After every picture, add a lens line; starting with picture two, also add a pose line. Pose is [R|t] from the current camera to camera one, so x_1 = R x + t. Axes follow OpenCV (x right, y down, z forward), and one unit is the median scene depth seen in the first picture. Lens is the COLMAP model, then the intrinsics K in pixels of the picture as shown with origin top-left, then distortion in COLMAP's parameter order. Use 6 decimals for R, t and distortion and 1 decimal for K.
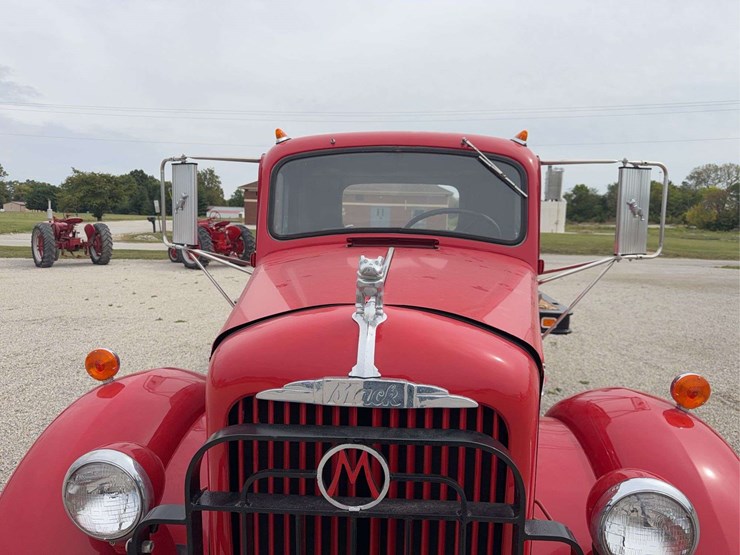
lens RADIAL K [[521.6, 0, 368.8], [0, 521.6, 278.0], [0, 0, 1]] dist [0.034967, -0.050362]
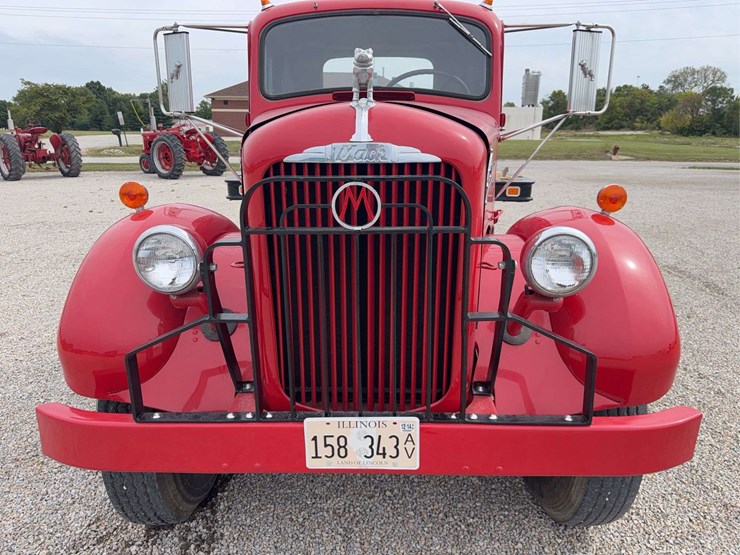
lens RADIAL K [[521.6, 0, 371.9], [0, 521.6, 276.8], [0, 0, 1]] dist [0.034967, -0.050362]
pose [[0.998416, -0.031316, 0.046746, -0.003061], [0.023552, 0.987117, 0.158255, 0.017948], [-0.051100, -0.156904, 0.986291, -0.024200]]
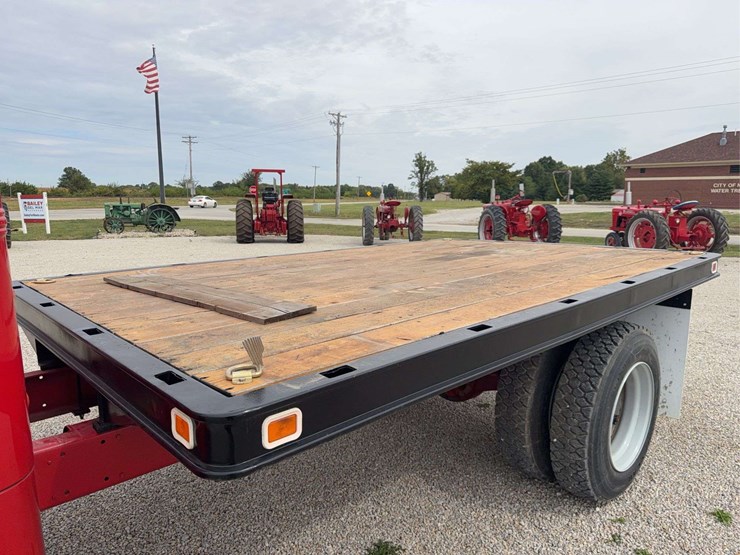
lens RADIAL K [[521.6, 0, 372.4], [0, 521.6, 279.4], [0, 0, 1]] dist [0.034967, -0.050362]
pose [[0.739061, 0.077741, -0.669137, 0.145786], [-0.058312, 0.996973, 0.051423, -0.005916], [0.671110, 0.001014, 0.741357, 0.178576]]
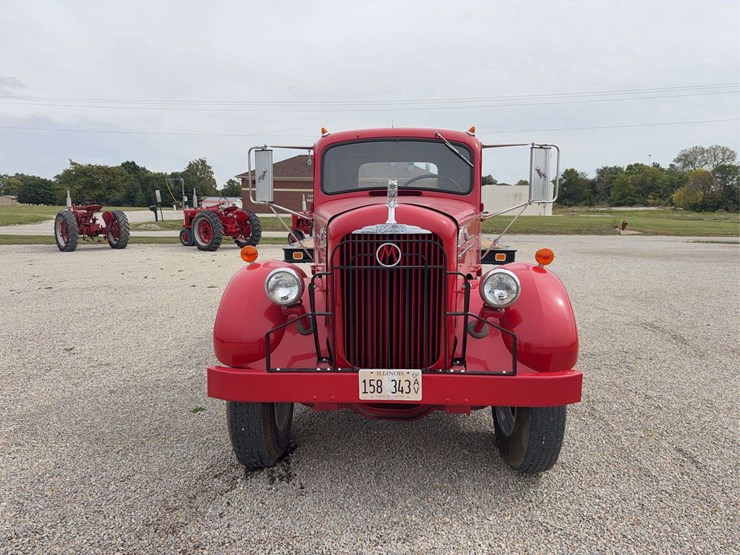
lens RADIAL K [[521.6, 0, 372.0], [0, 521.6, 278.9], [0, 0, 1]] dist [0.034967, -0.050362]
pose [[0.999662, -0.019942, 0.016660, -0.008899], [0.019540, 0.999521, 0.023986, 0.022920], [-0.017131, -0.023652, 0.999573, -0.098513]]
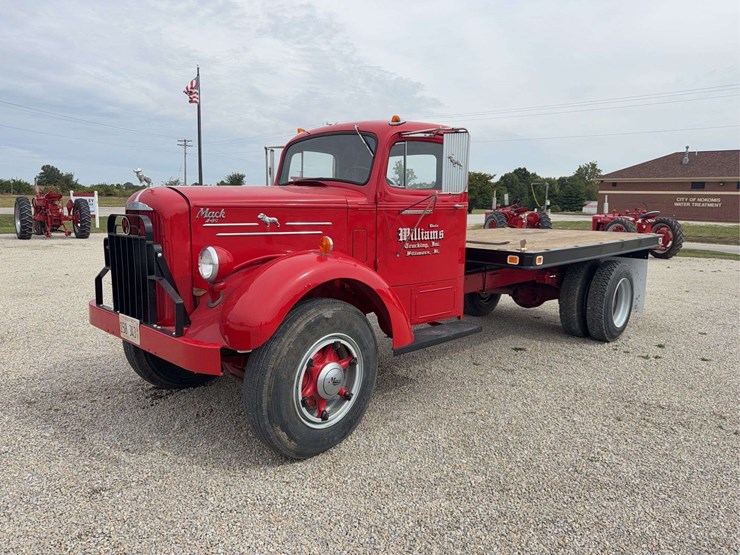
lens RADIAL K [[521.6, 0, 368.2], [0, 521.6, 279.7], [0, 0, 1]] dist [0.034967, -0.050362]
pose [[0.765395, 0.084175, -0.638033, 0.196281], [-0.077843, 0.996239, 0.038051, 0.024726], [0.638836, 0.020542, 0.769069, -0.040735]]
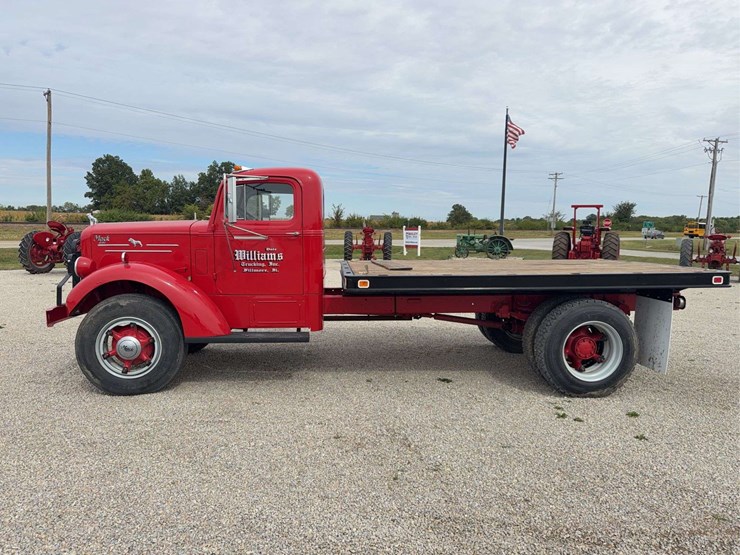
lens RADIAL K [[521.6, 0, 367.9], [0, 521.6, 278.4], [0, 0, 1]] dist [0.034967, -0.050362]
pose [[0.145071, 0.067752, -0.987099, 0.371821], [-0.119959, 0.991498, 0.050424, 0.000938], [0.982122, 0.111096, 0.151965, 0.181734]]
